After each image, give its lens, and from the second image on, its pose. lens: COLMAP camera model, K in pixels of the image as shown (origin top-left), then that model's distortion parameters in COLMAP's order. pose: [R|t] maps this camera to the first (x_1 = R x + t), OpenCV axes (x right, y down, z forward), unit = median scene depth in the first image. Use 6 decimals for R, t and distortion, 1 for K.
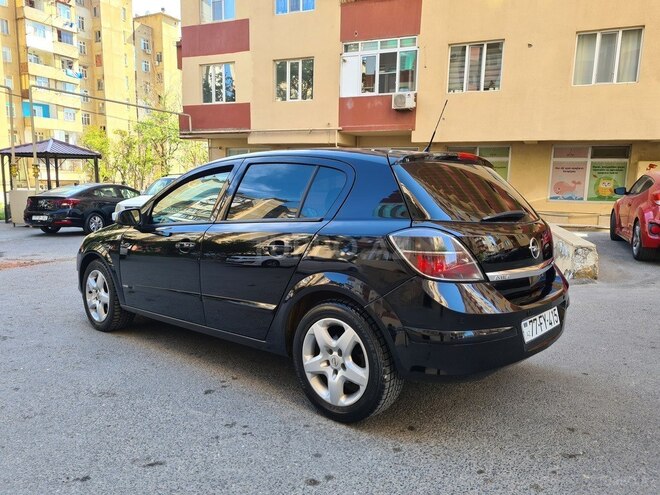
lens RADIAL K [[494.5, 0, 331.8], [0, 494.5, 249.0], [0, 0, 1]] dist [0.052738, -0.033990]
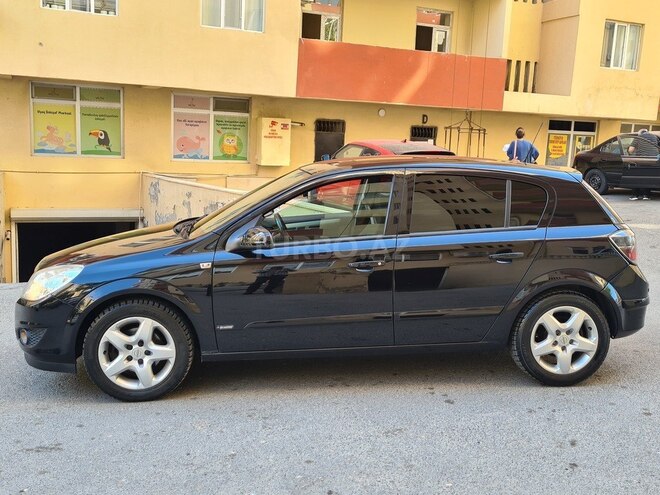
lens RADIAL K [[683.1, 0, 334.4], [0, 683.1, 245.5], [0, 0, 1]] dist [0.044332, 0.000000]
pose [[0.676675, -0.105708, 0.728654, -1.253576], [0.070297, 0.994395, 0.078977, -0.147560], [-0.732918, -0.002220, 0.680313, 0.181872]]
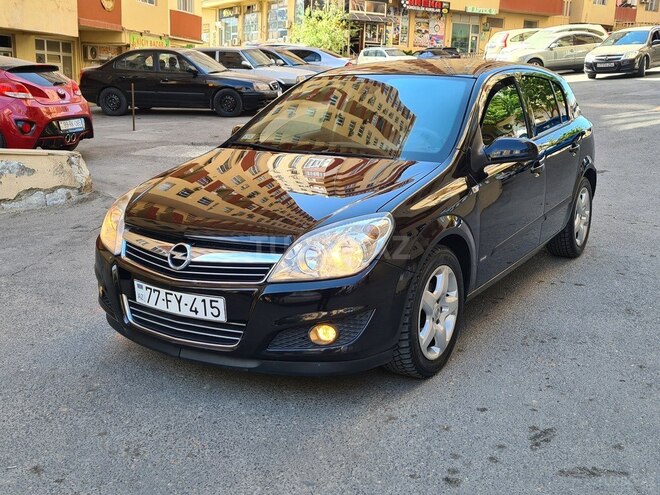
lens RADIAL K [[744.3, 0, 317.5], [0, 744.3, 244.5], [0, 0, 1]] dist [0.055165, 0.000000]
pose [[-0.151889, -0.229054, 0.961490, -1.584682], [0.100666, 0.964134, 0.245586, -0.252740], [-0.983258, 0.134092, -0.123383, 1.585843]]
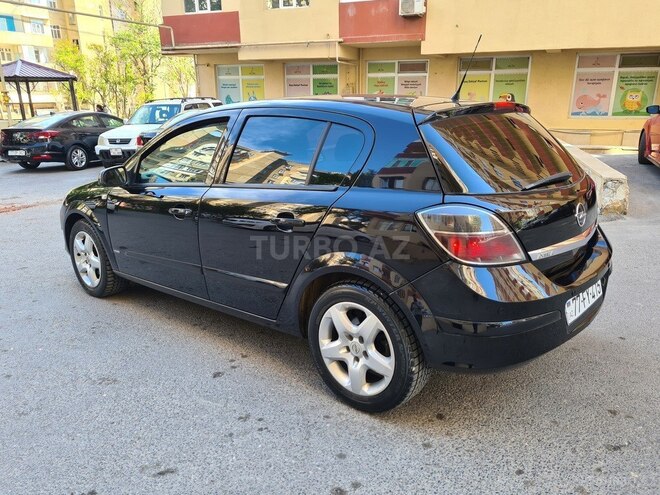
lens RADIAL K [[518.5, 0, 338.1], [0, 518.5, 250.1], [0, 0, 1]] dist [0.058227, -0.045719]
pose [[0.999617, -0.027240, 0.004859, -0.019630], [0.026182, 0.987971, 0.152406, -0.073486], [-0.008952, -0.152220, 0.988306, 0.068568]]
